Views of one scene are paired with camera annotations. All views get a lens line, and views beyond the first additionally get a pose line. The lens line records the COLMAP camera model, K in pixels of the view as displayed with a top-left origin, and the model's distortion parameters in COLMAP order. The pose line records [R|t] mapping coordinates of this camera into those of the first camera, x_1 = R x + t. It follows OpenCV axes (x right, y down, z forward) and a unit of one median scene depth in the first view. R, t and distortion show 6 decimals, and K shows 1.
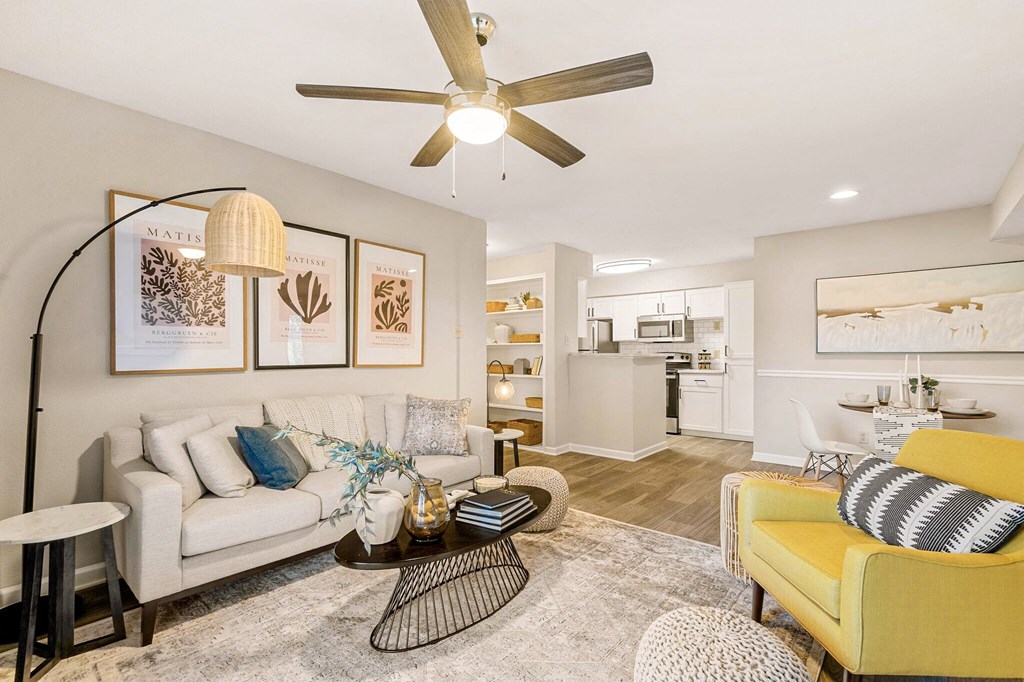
lens RADIAL K [[468.5, 0, 509.3], [0, 468.5, 345.0], [0, 0, 1]] dist [0.004300, 0.001505]
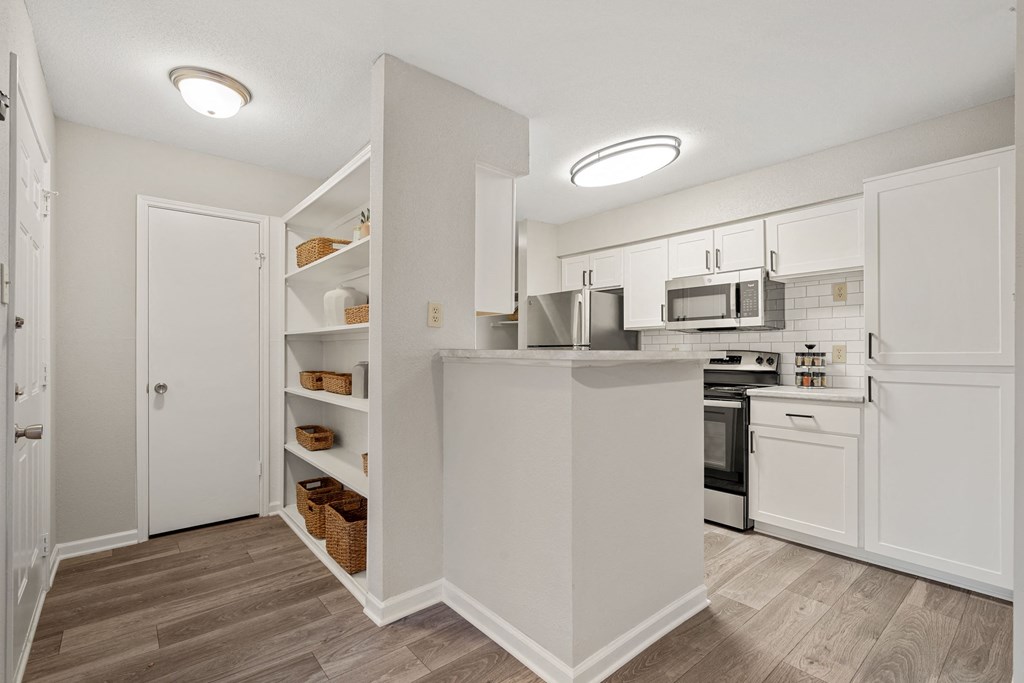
lens RADIAL K [[468.5, 0, 508.5], [0, 468.5, 341.7], [0, 0, 1]] dist [0.004300, 0.001505]
pose [[0.986507, 0.001301, -0.163715, 0.234913], [-0.001218, 0.999999, 0.000611, 0.008438], [0.163716, -0.000404, 0.986507, 0.585290]]
